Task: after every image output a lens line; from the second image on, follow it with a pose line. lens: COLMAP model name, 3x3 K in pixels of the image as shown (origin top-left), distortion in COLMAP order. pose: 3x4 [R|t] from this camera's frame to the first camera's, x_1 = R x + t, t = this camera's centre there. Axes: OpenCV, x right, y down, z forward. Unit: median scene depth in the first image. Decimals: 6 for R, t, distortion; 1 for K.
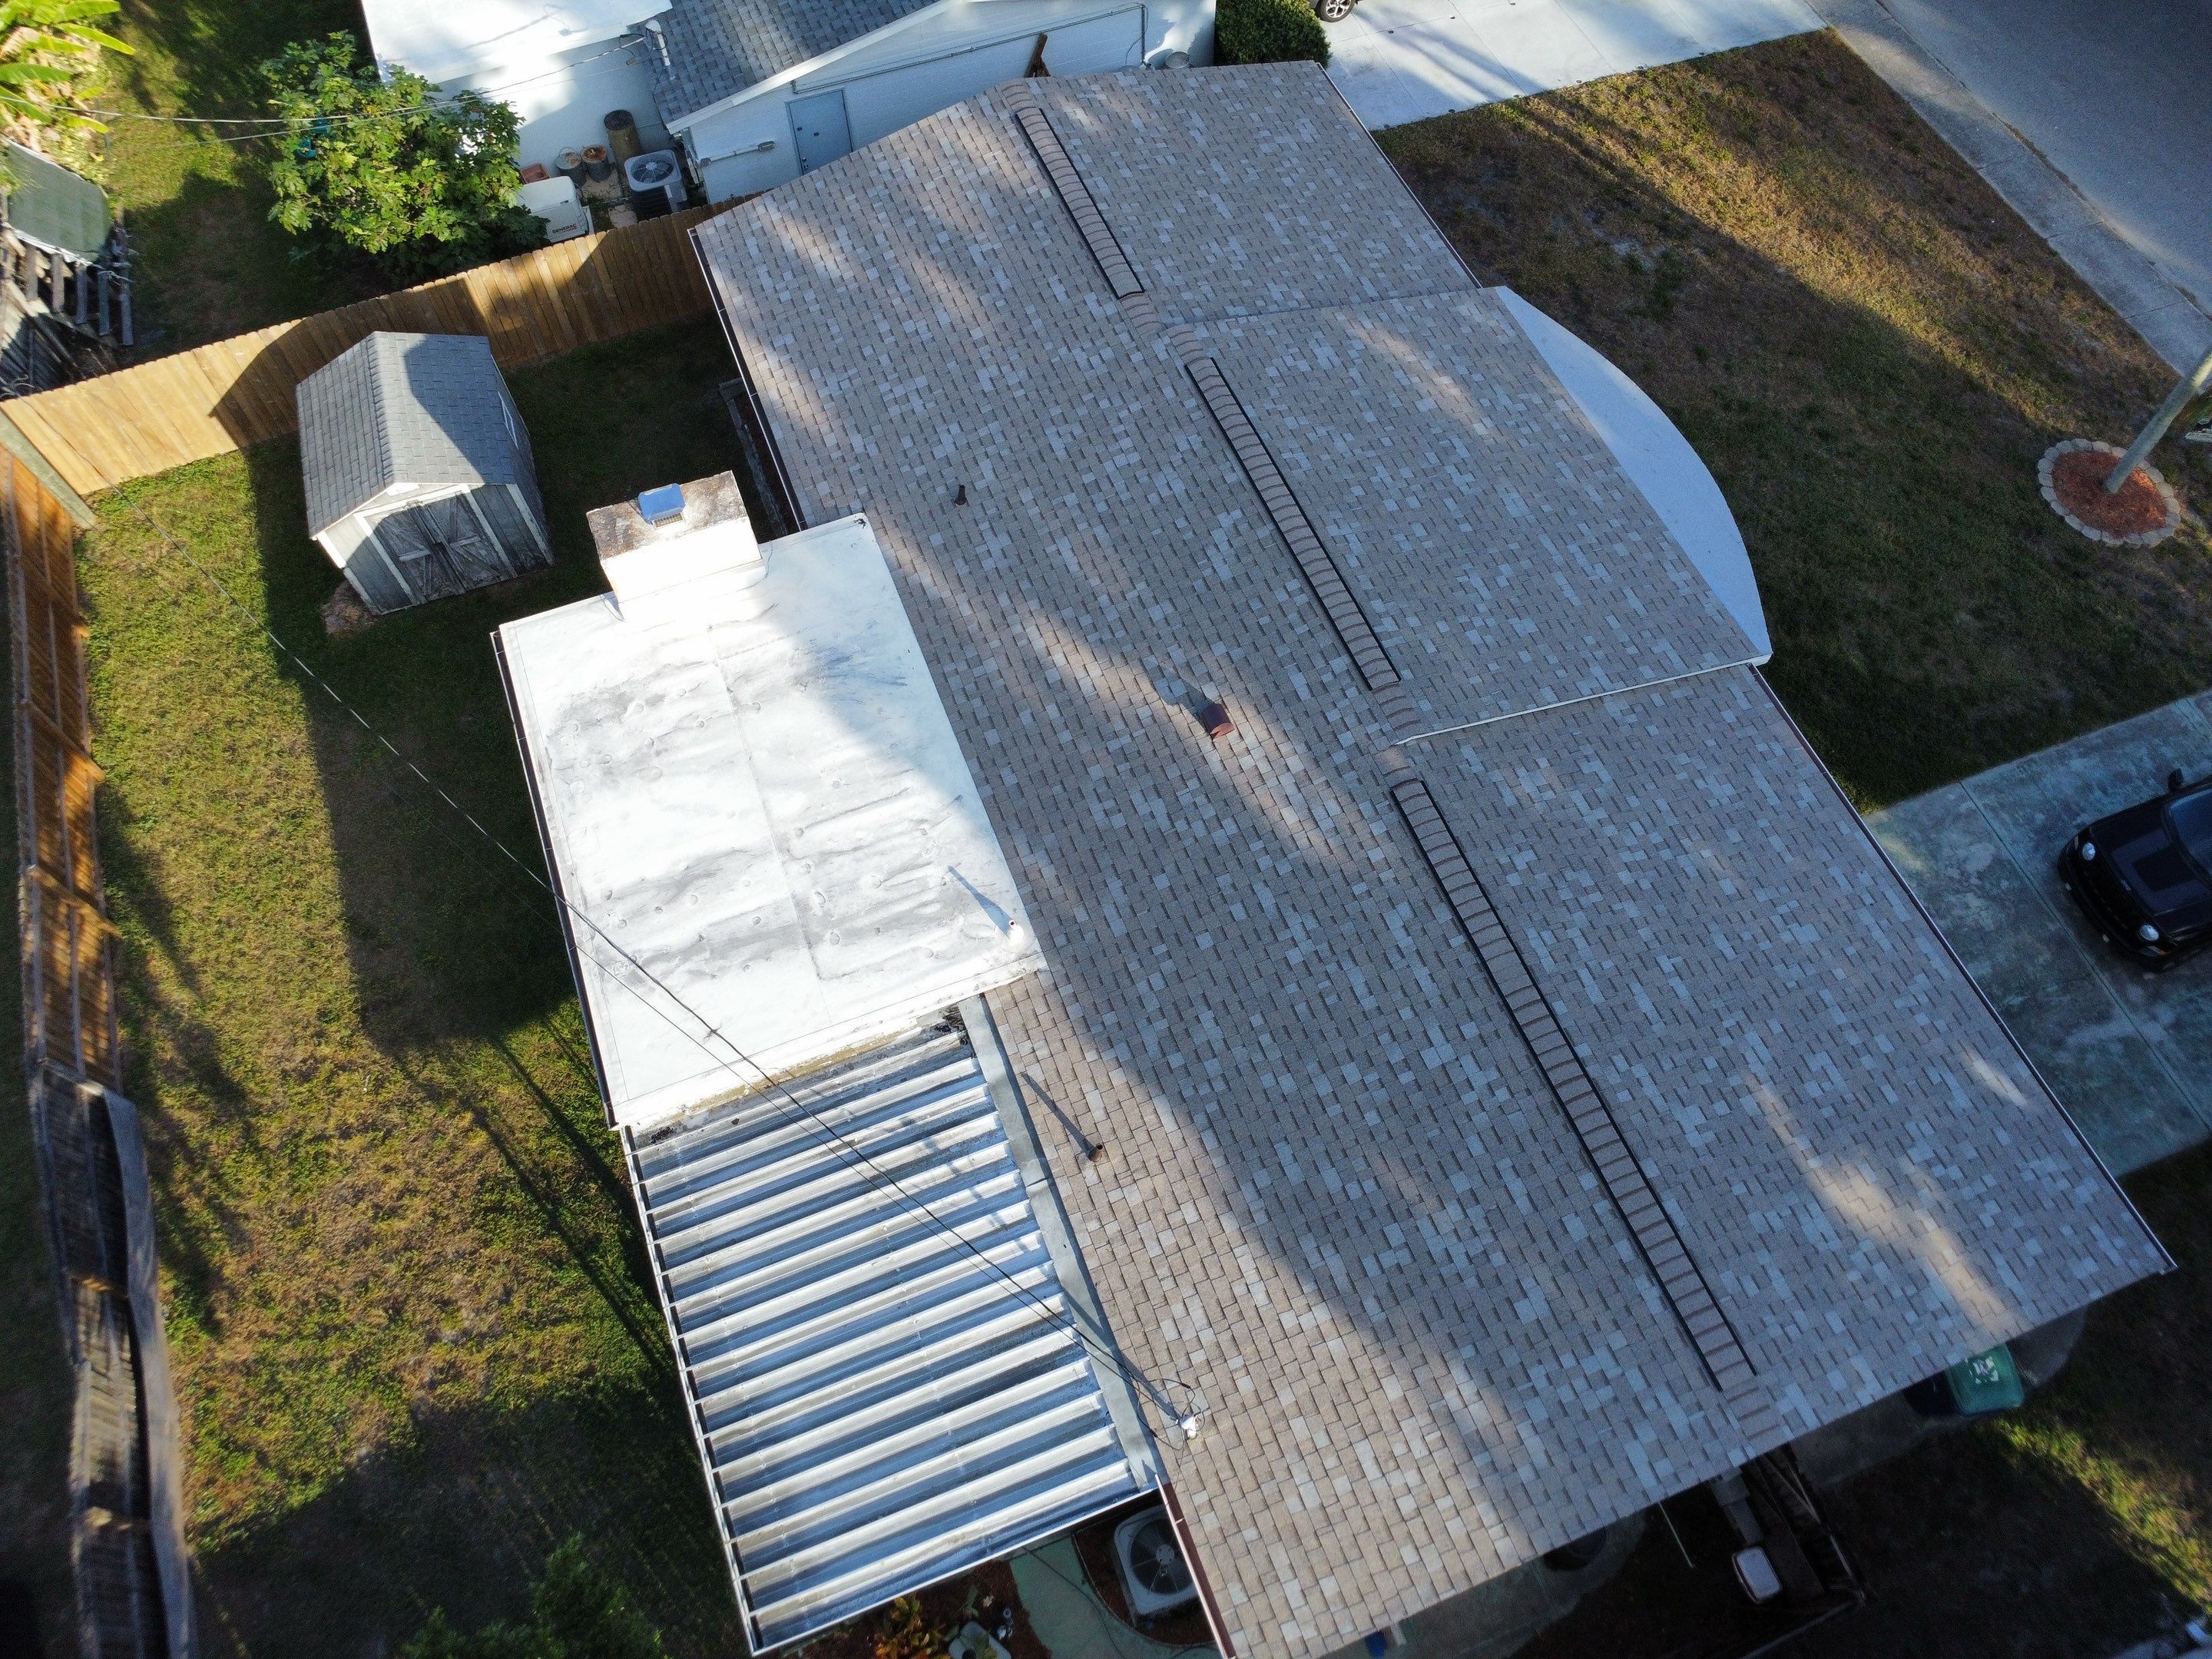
lens RADIAL K [[1593.0, 0, 1109.5], [0, 1593.0, 830.8], [0, 0, 1]] dist [-0.023530, -0.008295]
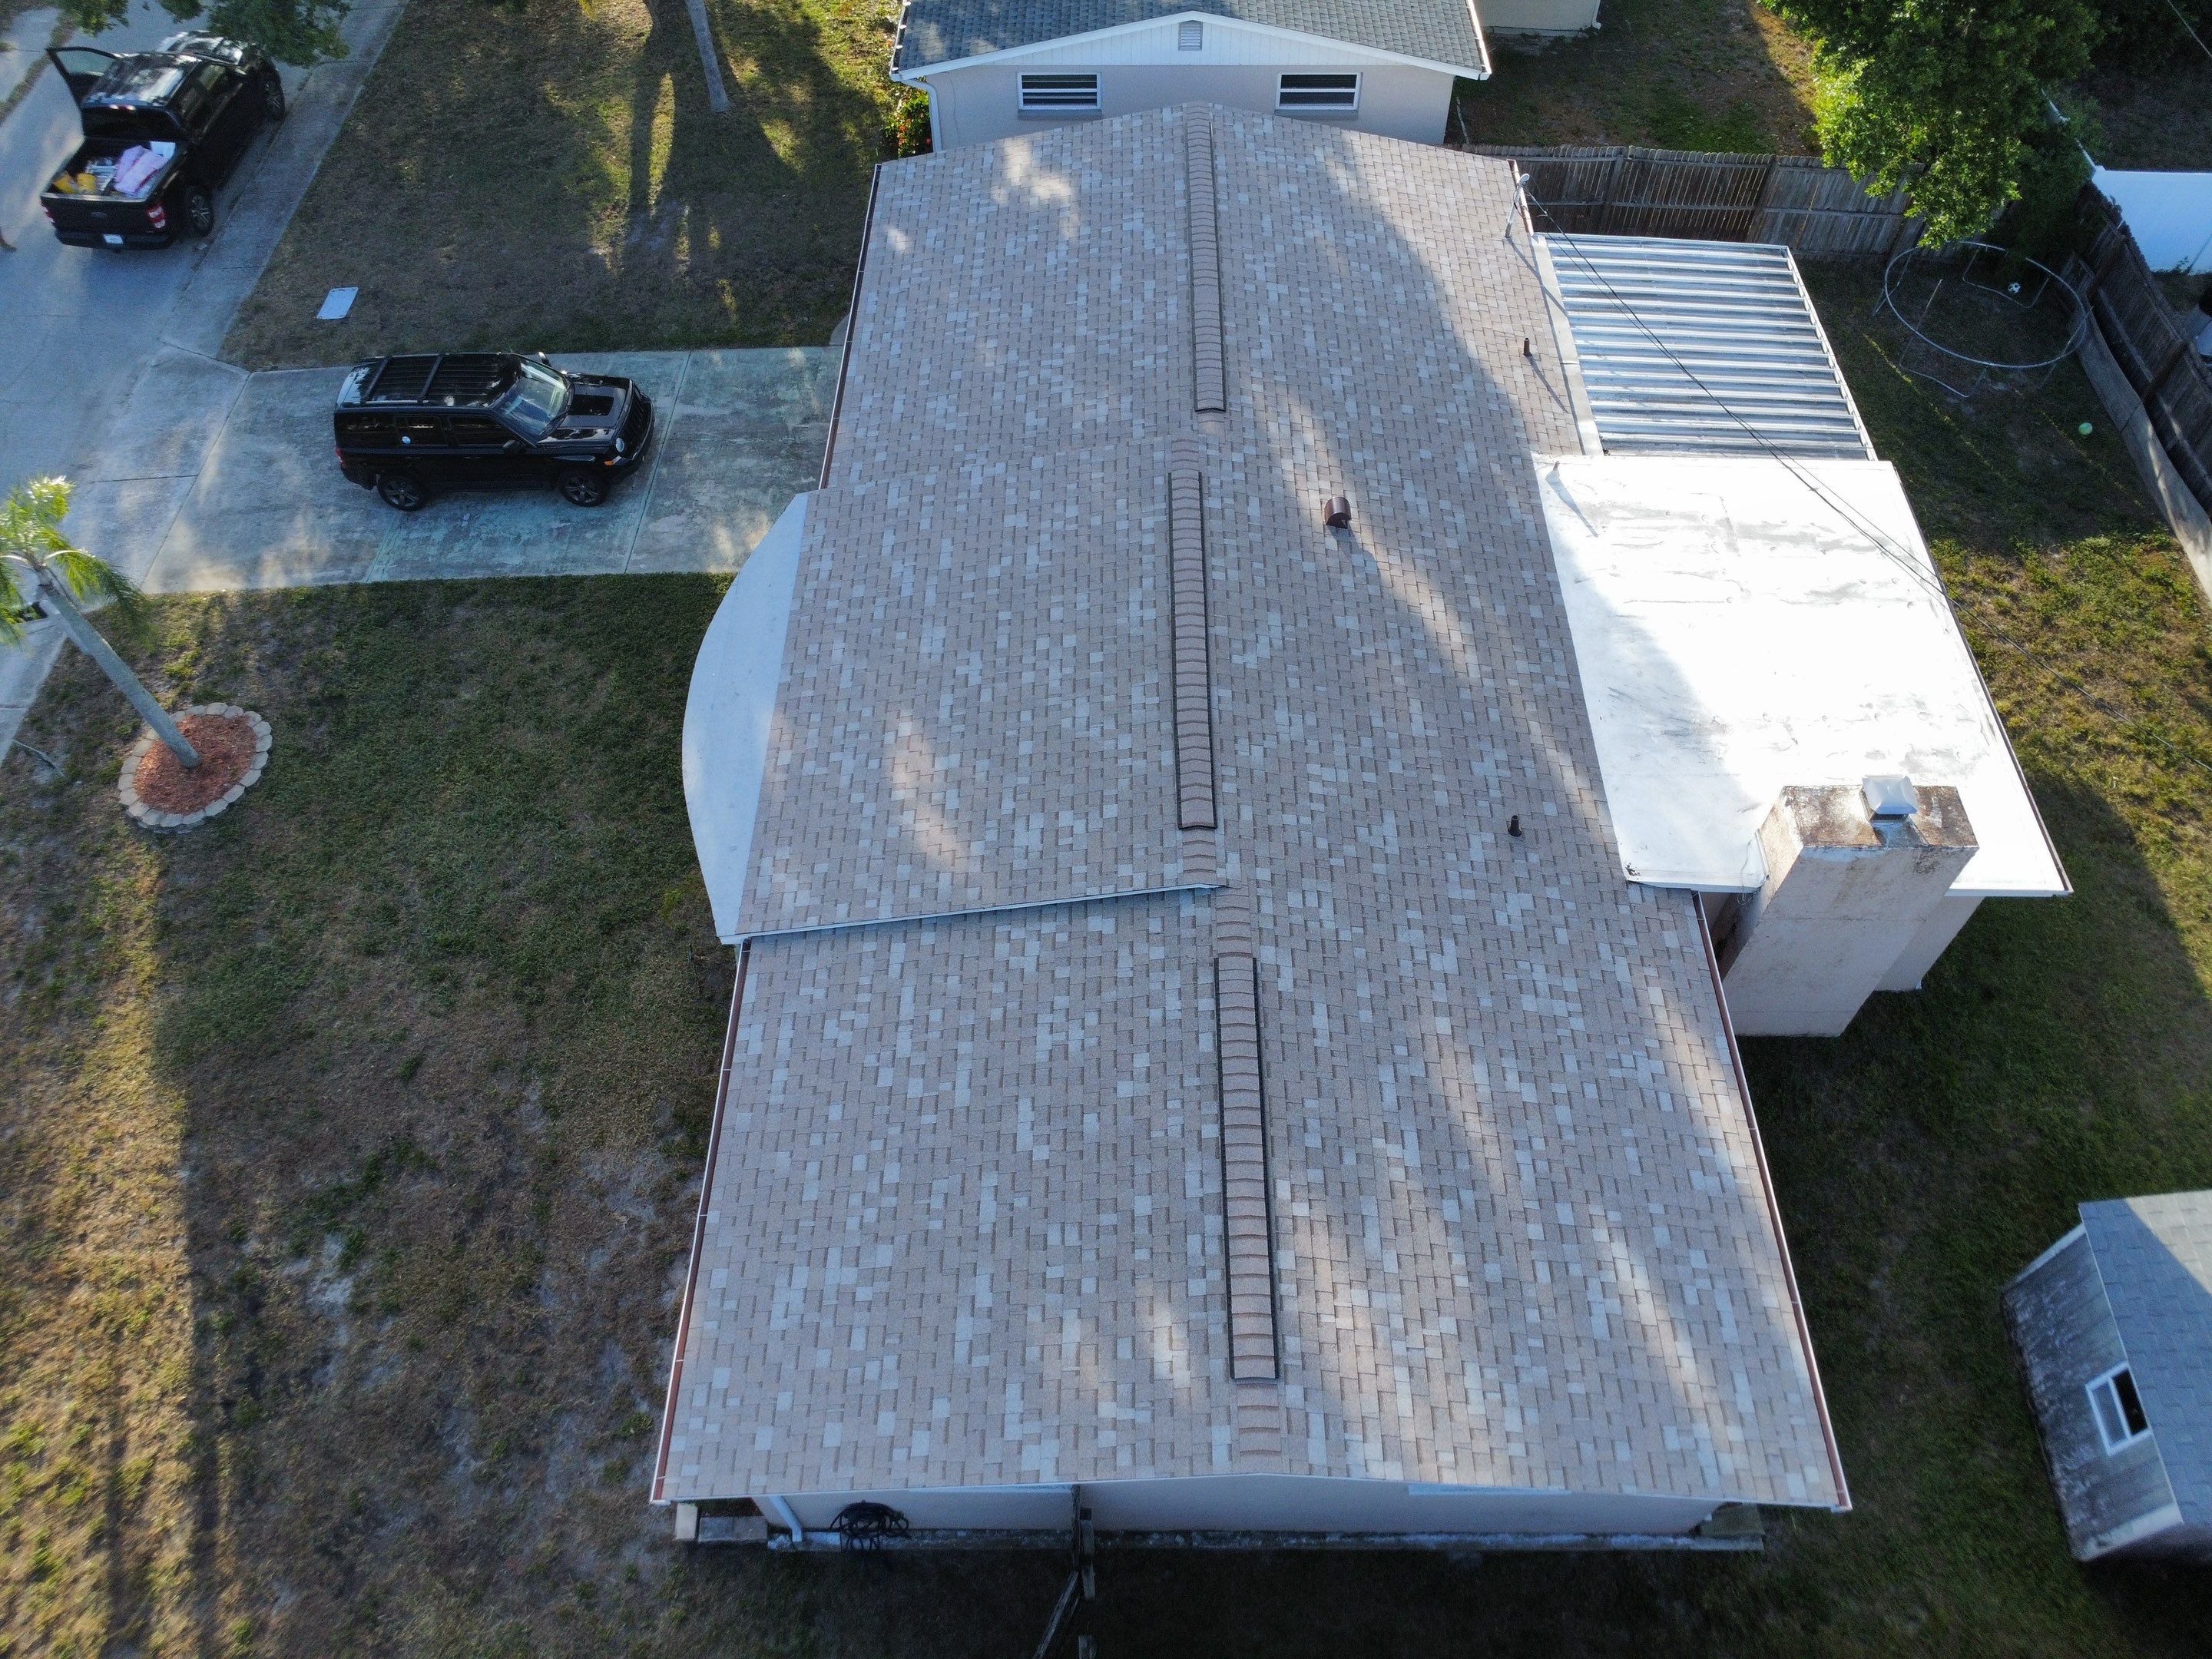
lens RADIAL K [[1593.0, 0, 1109.4], [0, 1593.0, 831.2], [0, 0, 1]] dist [-0.023530, -0.008295]
pose [[-0.928938, -0.287613, 0.233137, -0.096404], [0.332095, -0.368929, 0.868104, -1.080290], [-0.163667, 0.883838, 0.438227, 0.709598]]
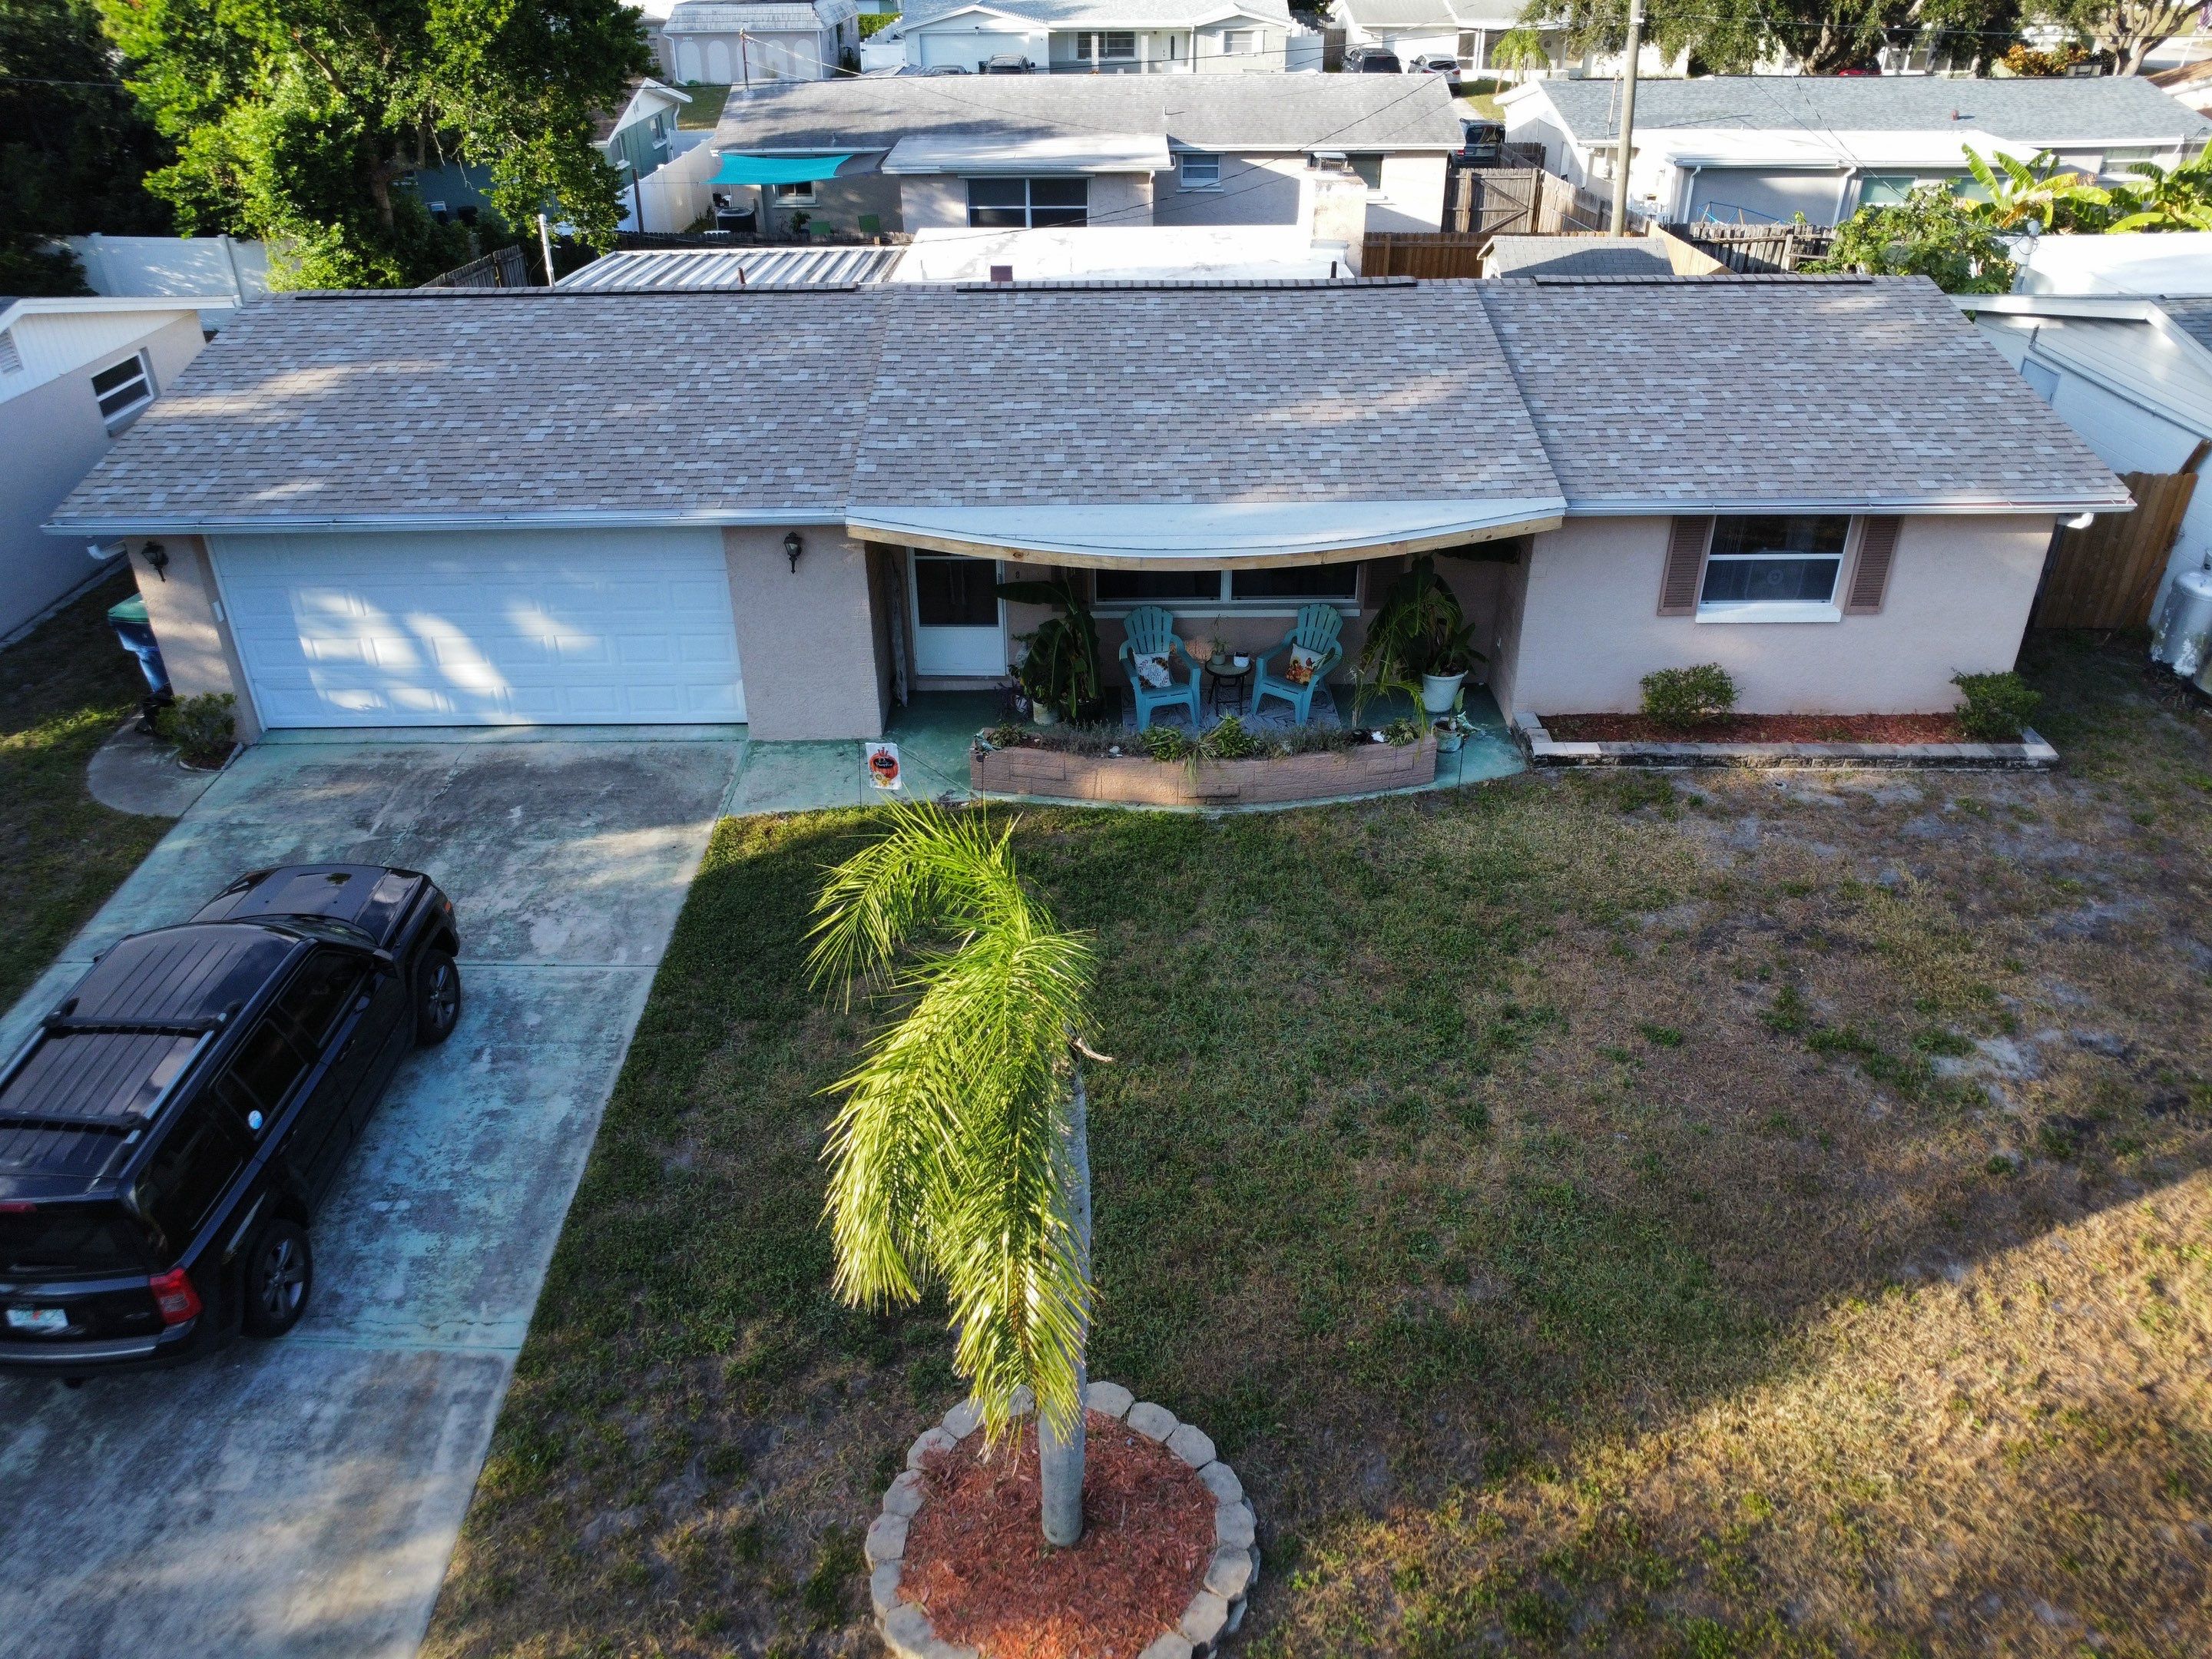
lens RADIAL K [[1593.0, 0, 1107.2], [0, 1593.0, 829.4], [0, 0, 1]] dist [-0.023530, -0.008295]
pose [[-0.356838, 0.492205, -0.793978, 1.084766], [-0.809867, 0.260617, 0.525541, -0.594873], [0.465598, 0.830550, 0.305623, 0.969008]]
